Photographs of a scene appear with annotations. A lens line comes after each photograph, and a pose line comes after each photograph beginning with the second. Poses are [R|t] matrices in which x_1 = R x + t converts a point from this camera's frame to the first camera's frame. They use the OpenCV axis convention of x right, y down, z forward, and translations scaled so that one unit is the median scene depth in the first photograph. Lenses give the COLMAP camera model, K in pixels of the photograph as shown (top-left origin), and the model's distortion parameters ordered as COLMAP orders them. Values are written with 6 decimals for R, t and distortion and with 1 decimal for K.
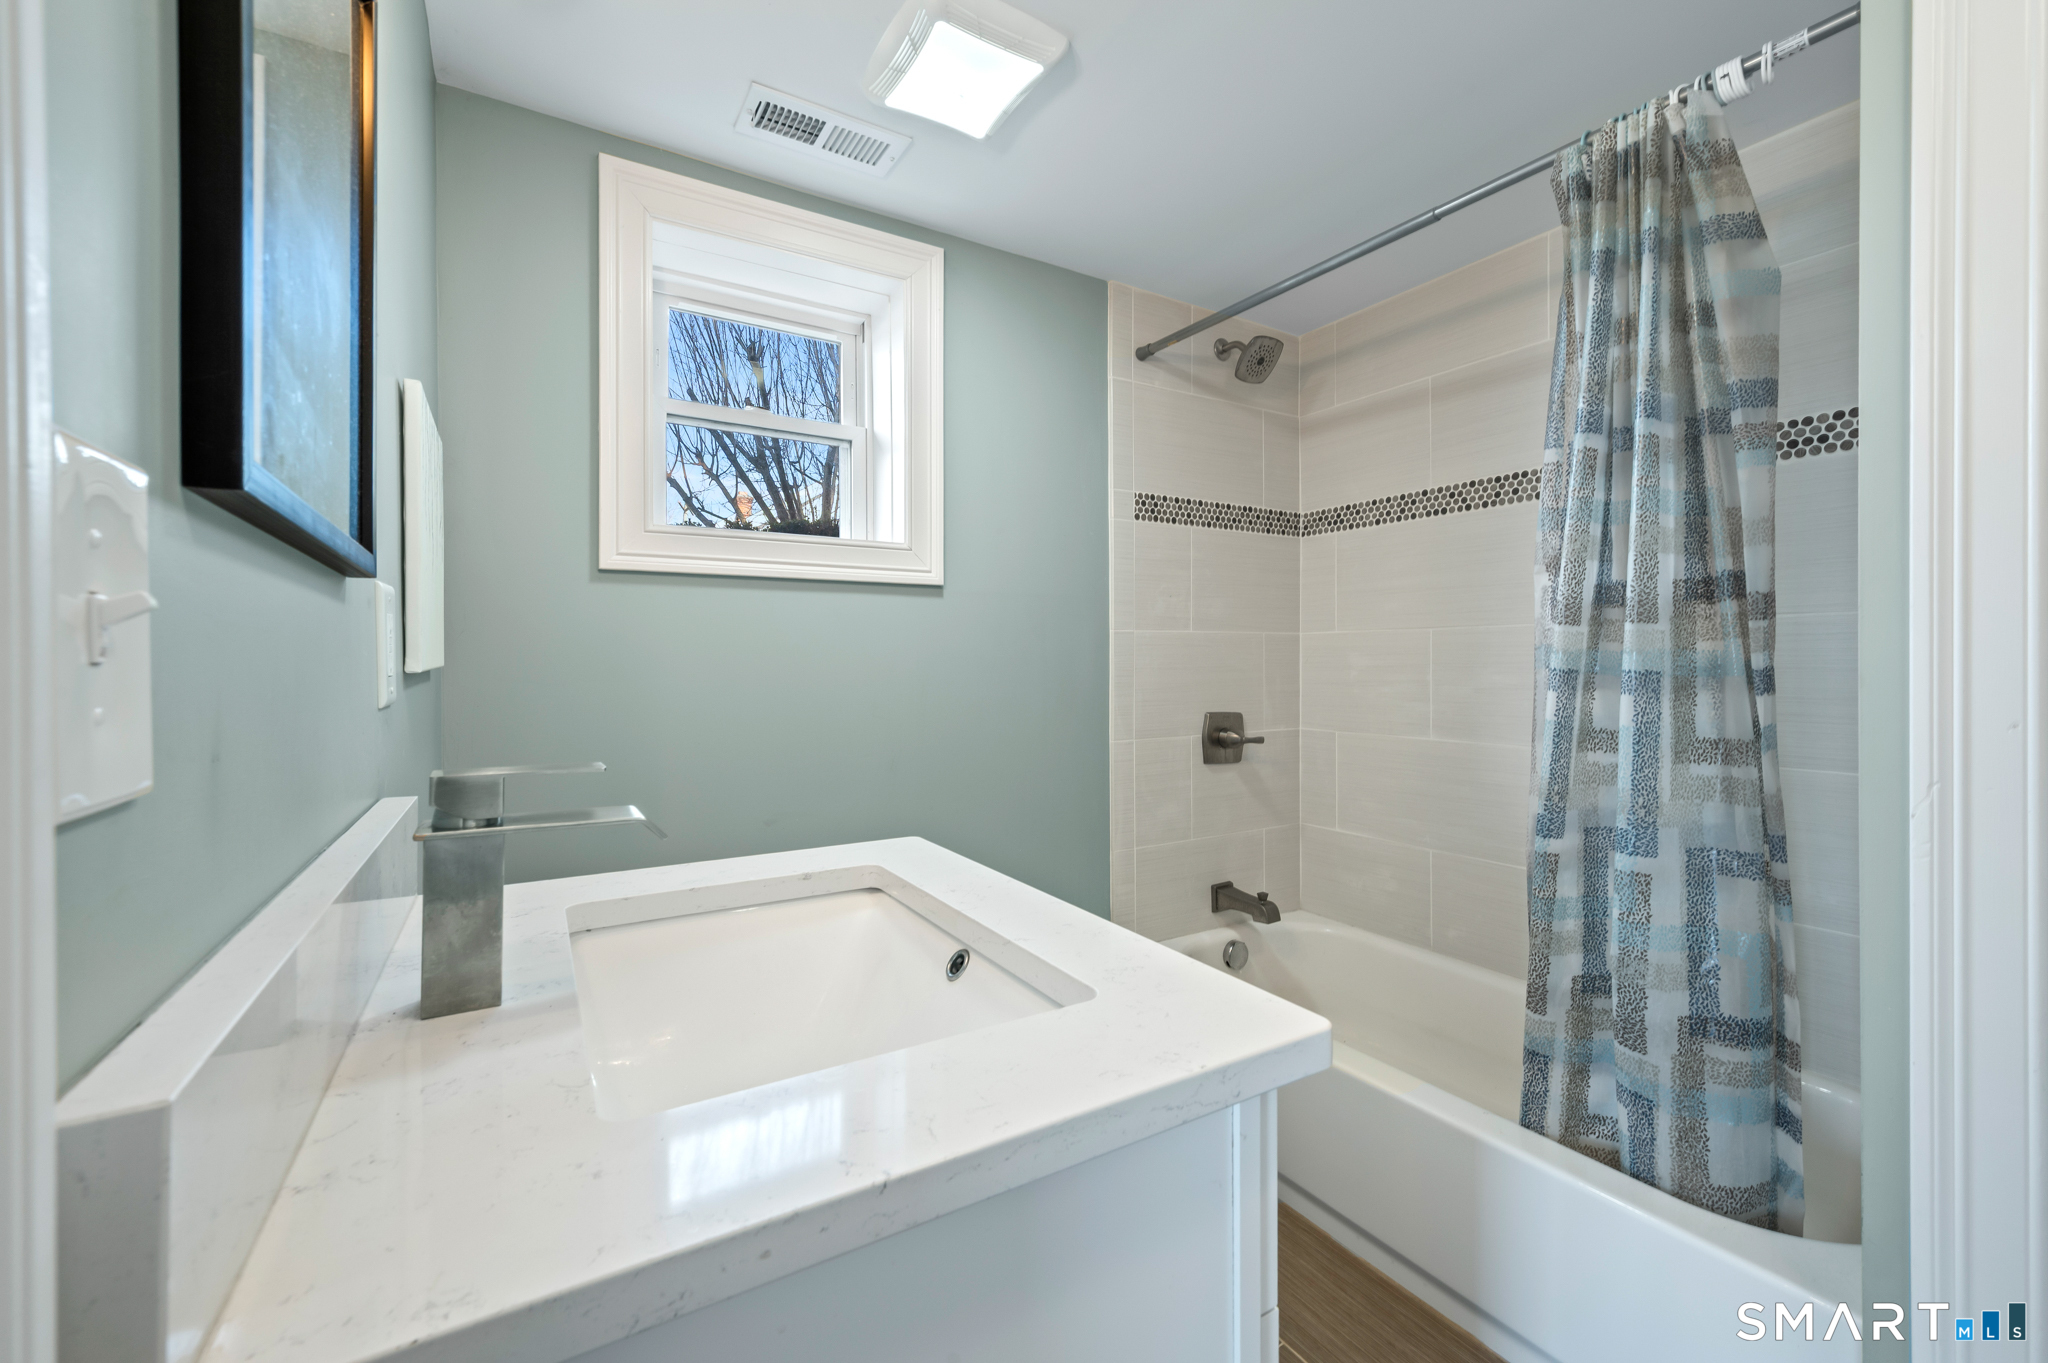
lens RADIAL K [[839.6, 0, 996.9], [0, 839.6, 677.0], [0, 0, 1]] dist [-0.000379, 0.001026]
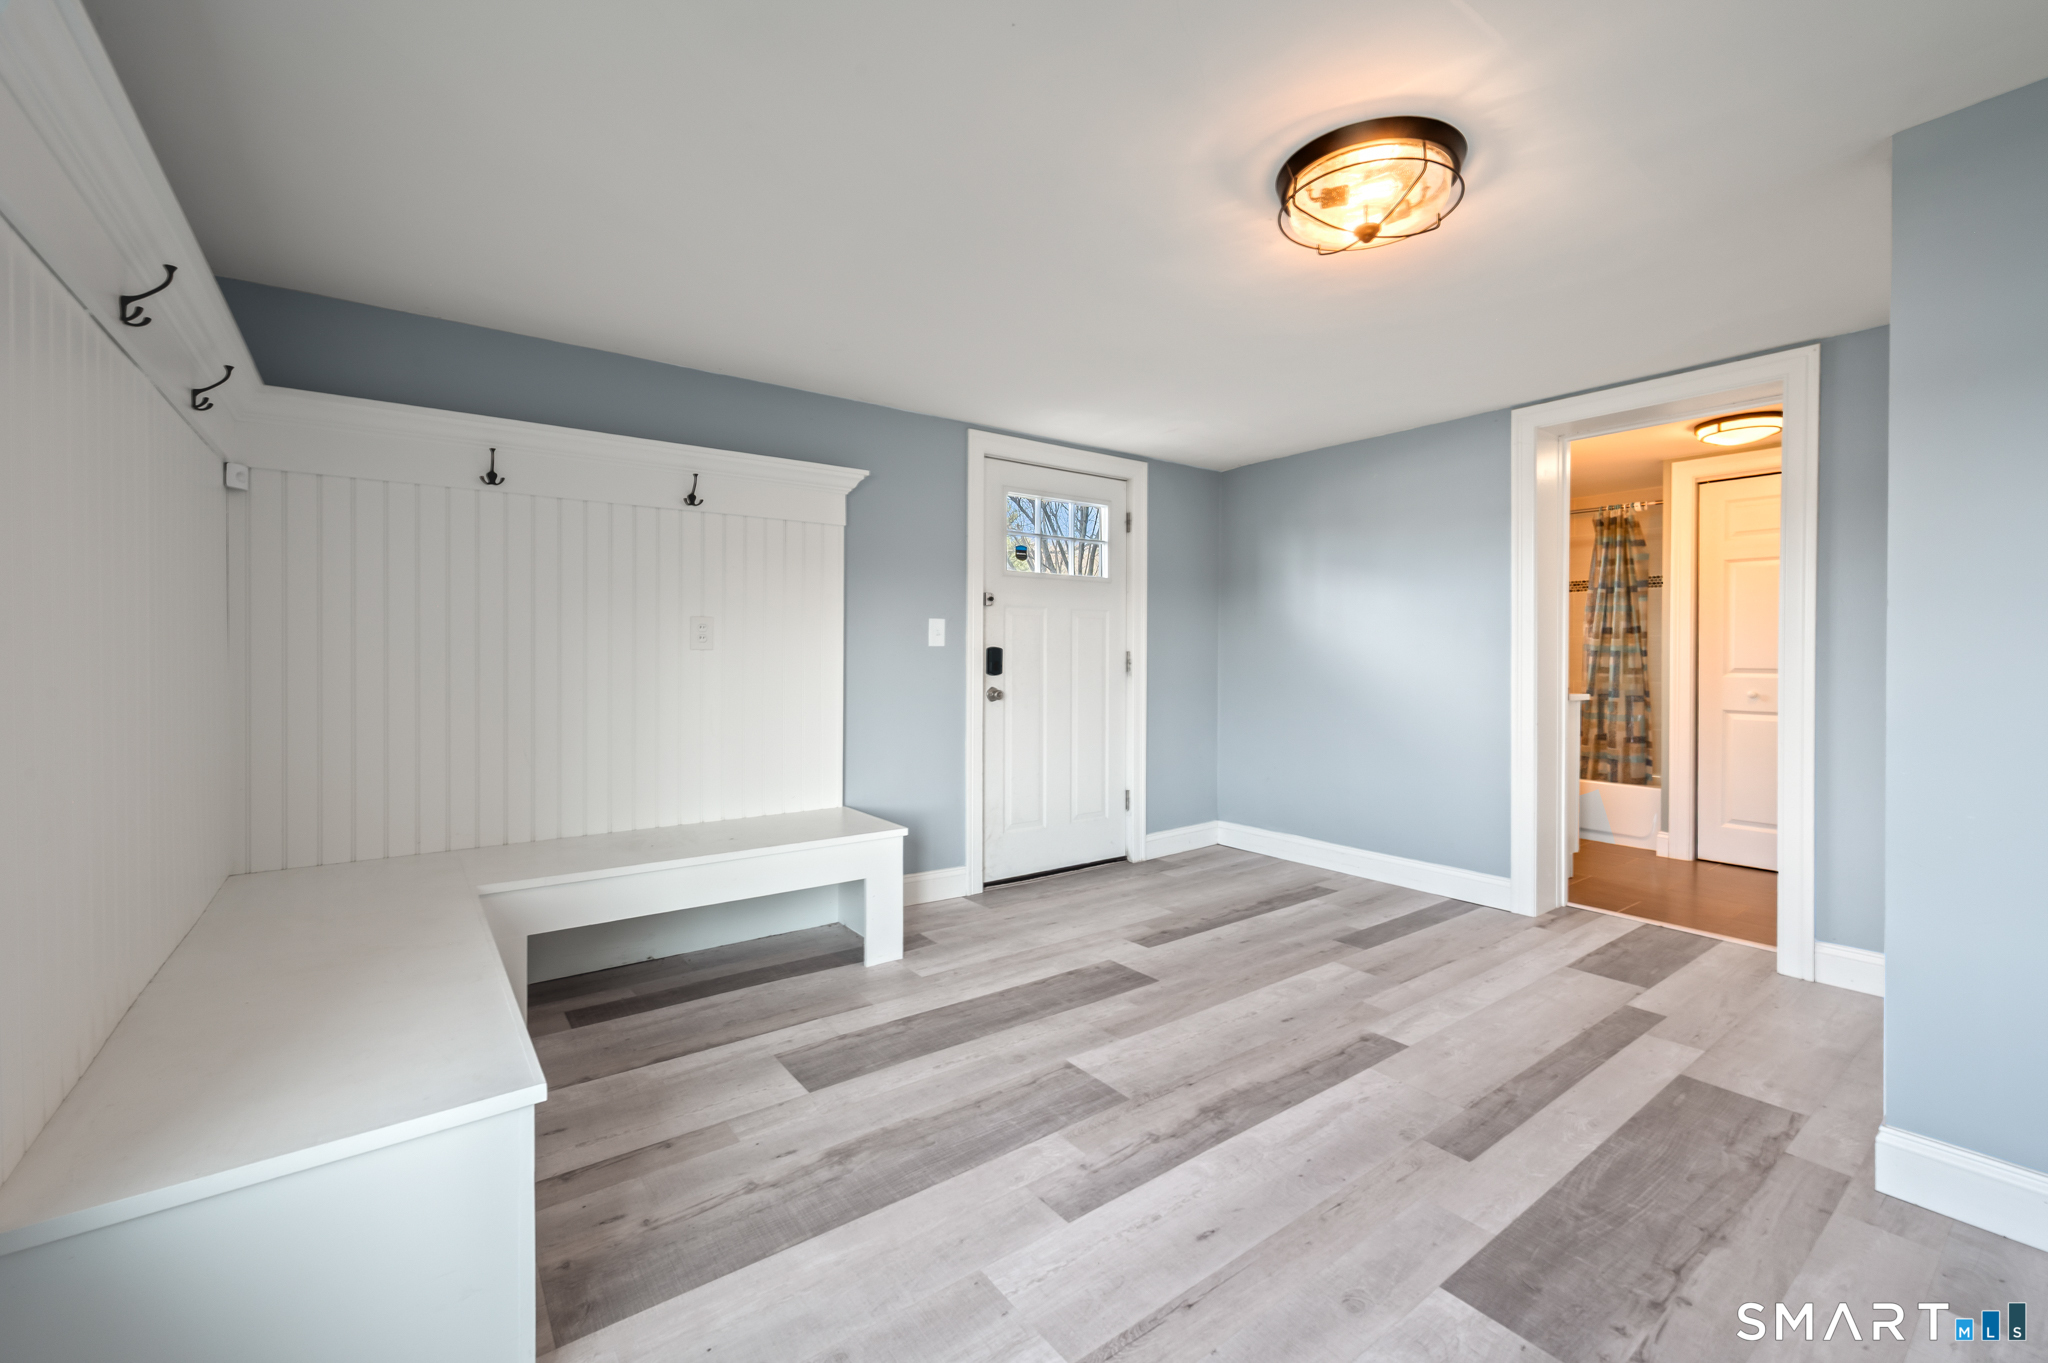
lens RADIAL K [[839.6, 0, 1004.4], [0, 839.6, 672.7], [0, 0, 1]] dist [-0.000379, 0.001026]
pose [[0.997425, 0.001648, 0.071704, -2.386501], [-0.002347, 0.999951, 0.009661, 0.063770], [-0.071685, -0.009804, 0.997379, -2.738606]]
